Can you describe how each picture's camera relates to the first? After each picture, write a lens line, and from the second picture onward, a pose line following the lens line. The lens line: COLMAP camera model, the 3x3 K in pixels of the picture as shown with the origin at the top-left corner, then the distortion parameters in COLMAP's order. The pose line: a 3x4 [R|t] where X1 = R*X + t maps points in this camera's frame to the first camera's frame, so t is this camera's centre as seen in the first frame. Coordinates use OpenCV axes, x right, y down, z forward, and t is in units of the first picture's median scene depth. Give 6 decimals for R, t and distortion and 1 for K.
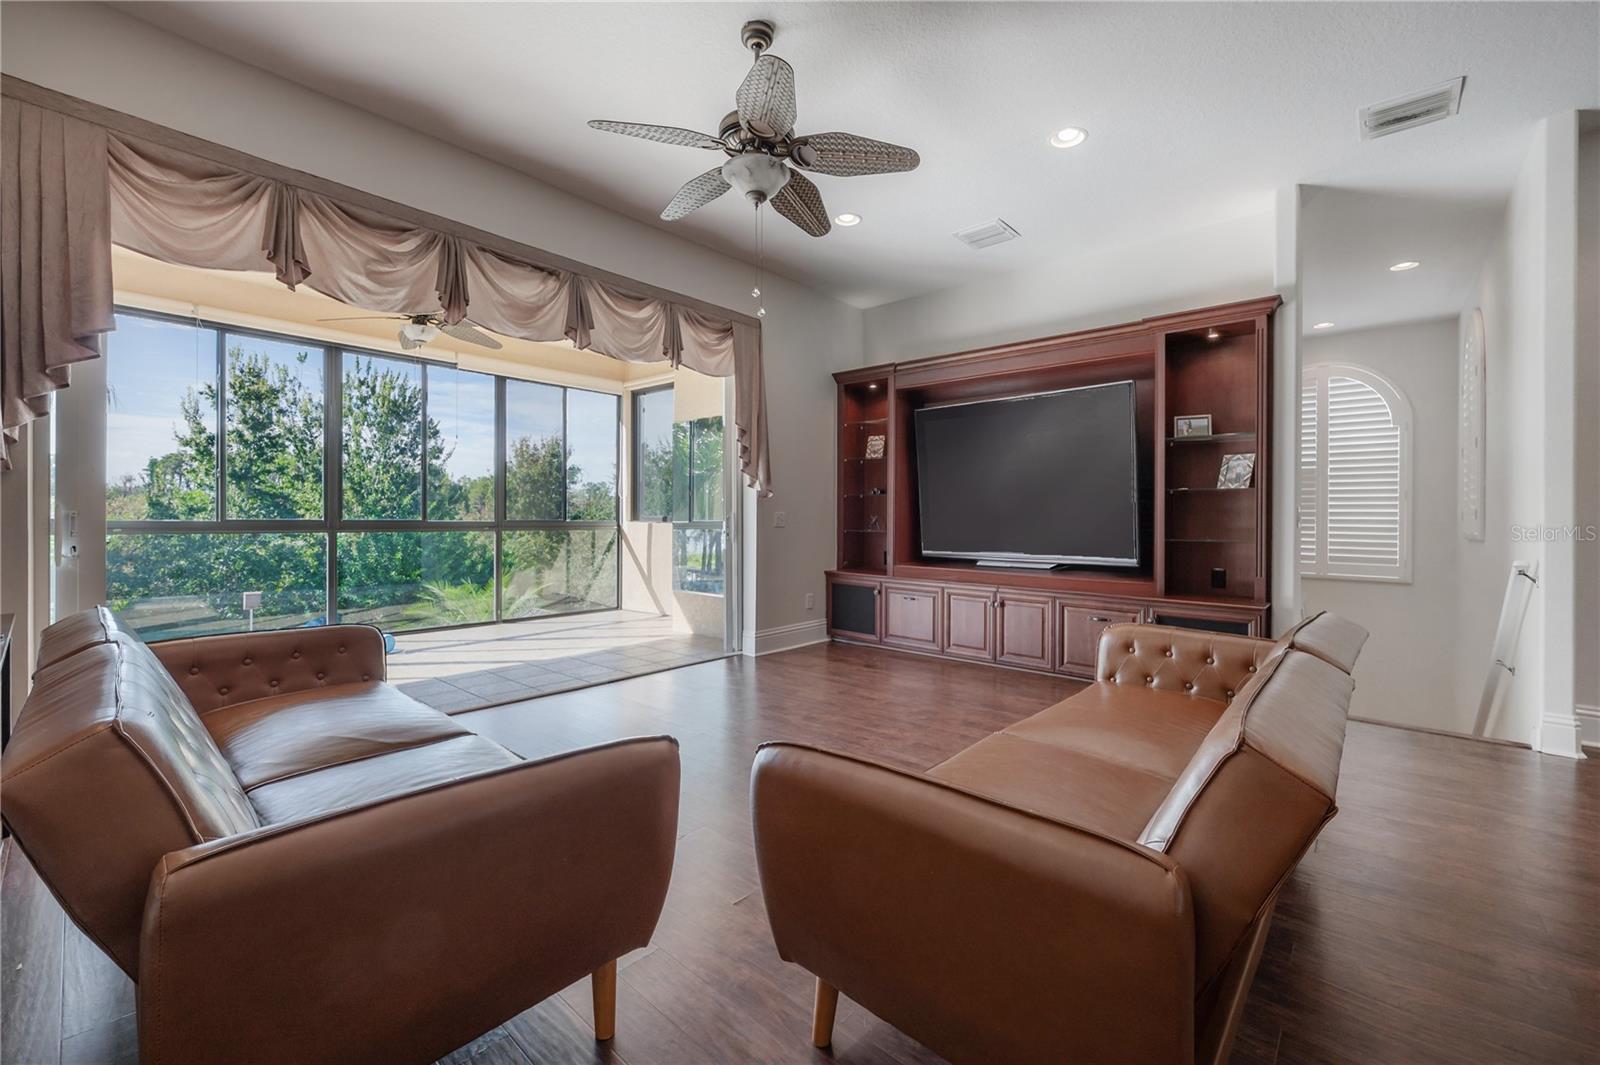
lens RADIAL K [[640.9, 0, 804.7], [0, 640.9, 519.0], [0, 0, 1]] dist [-0.000710, -0.000067]
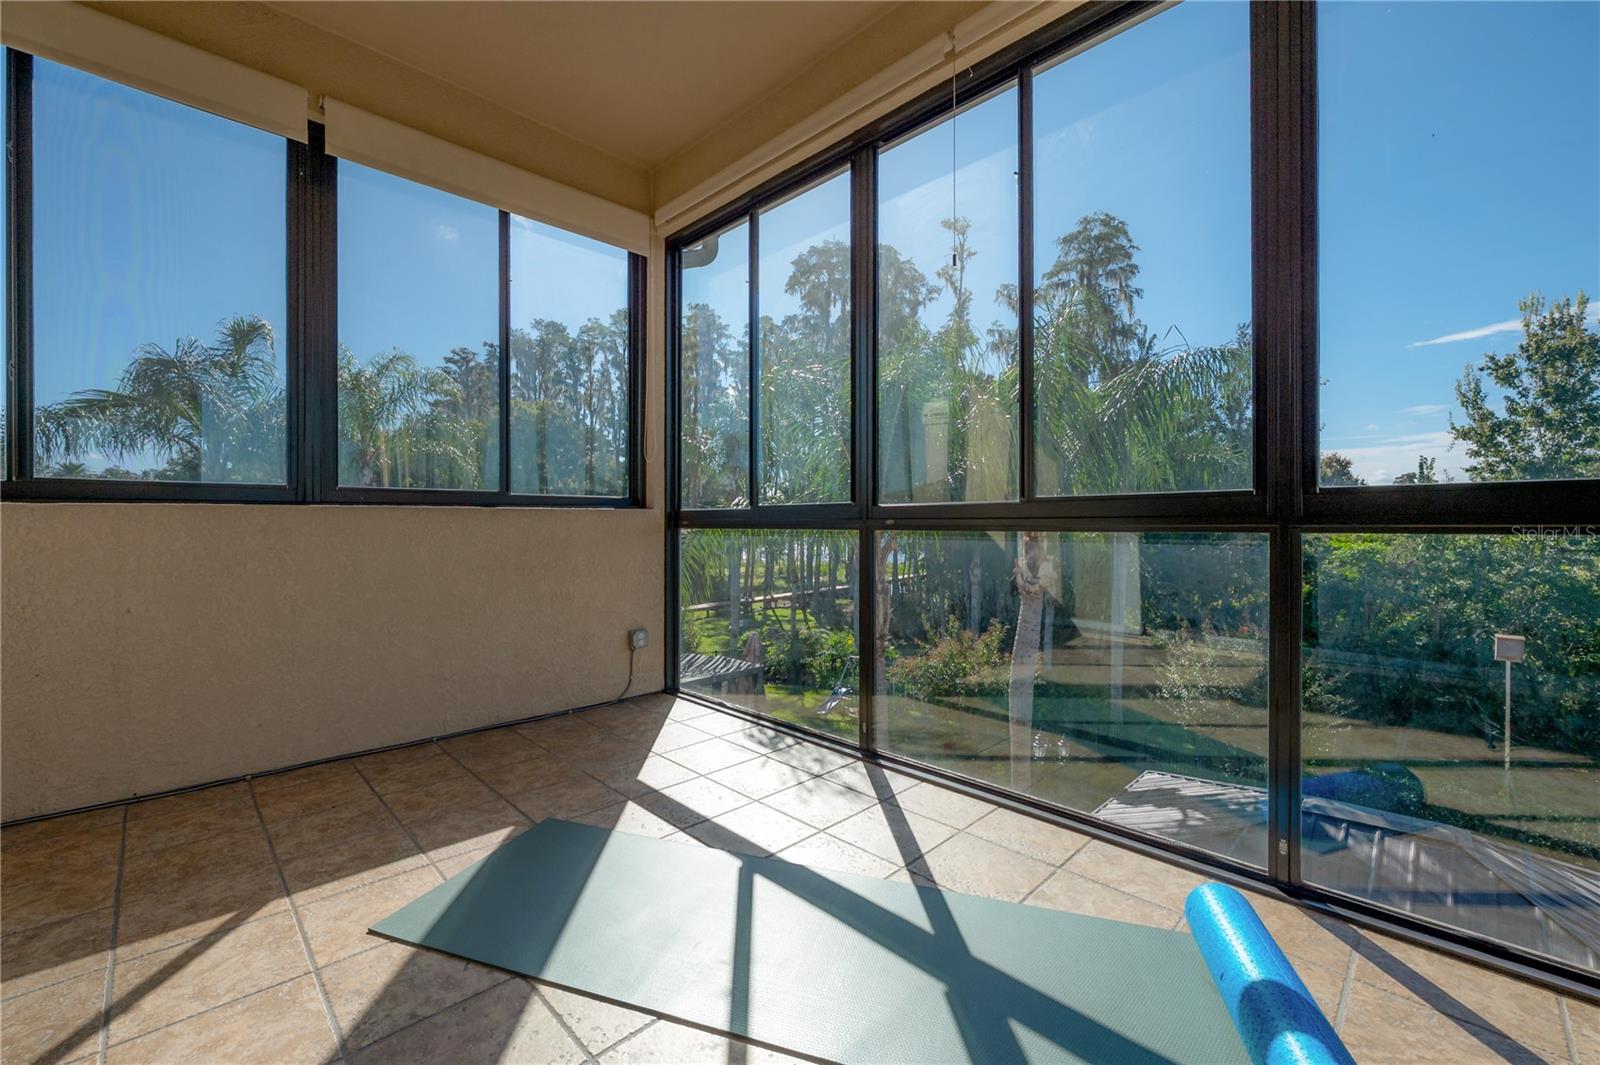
lens RADIAL K [[657.5, 0, 800.0], [0, 657.5, 532.5], [0, 0, 1]] dist [0.000164, 0.000036]
pose [[-0.093238, 0.001262, -0.995643, -0.051836], [-0.000359, 0.999999, 0.001301, 0.004605], [0.995644, 0.000478, -0.093237, 0.229564]]
